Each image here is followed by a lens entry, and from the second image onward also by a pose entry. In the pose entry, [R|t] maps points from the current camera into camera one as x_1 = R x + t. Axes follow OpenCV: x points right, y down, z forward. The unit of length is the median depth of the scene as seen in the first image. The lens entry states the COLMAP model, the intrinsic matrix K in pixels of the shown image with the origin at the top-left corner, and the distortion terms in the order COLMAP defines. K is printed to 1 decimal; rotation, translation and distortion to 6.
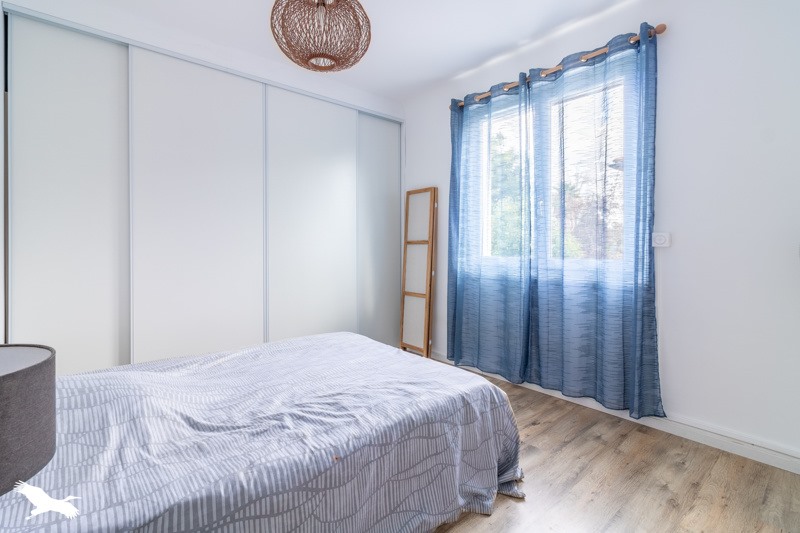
lens RADIAL K [[376.4, 0, 399.1], [0, 376.4, 244.3], [0, 0, 1]] dist [0.000829, 0.000105]
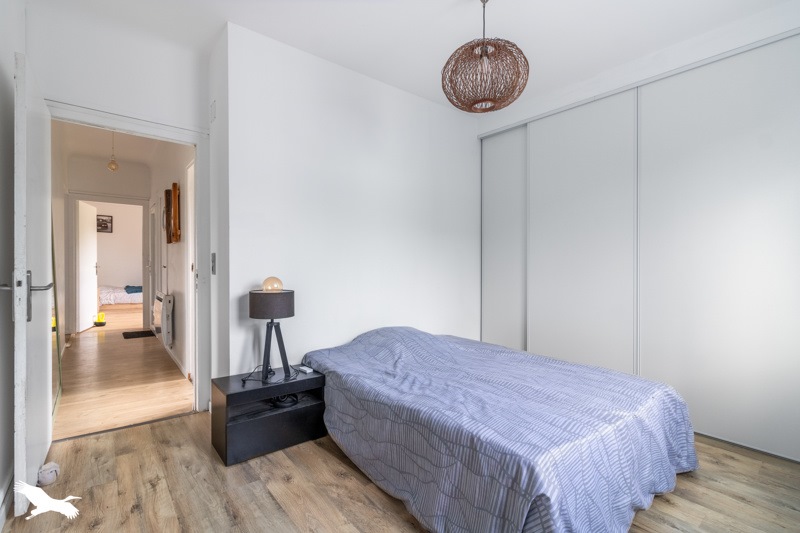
lens RADIAL K [[372.6, 0, 400.0], [0, 372.6, 266.5], [0, 0, 1]] dist [0.001352, 0.000250]
pose [[-0.019804, 0.003308, -0.999798, 1.167336], [-0.005148, 0.999981, 0.003410, 0.006296], [0.999791, 0.005214, -0.019786, 0.953478]]
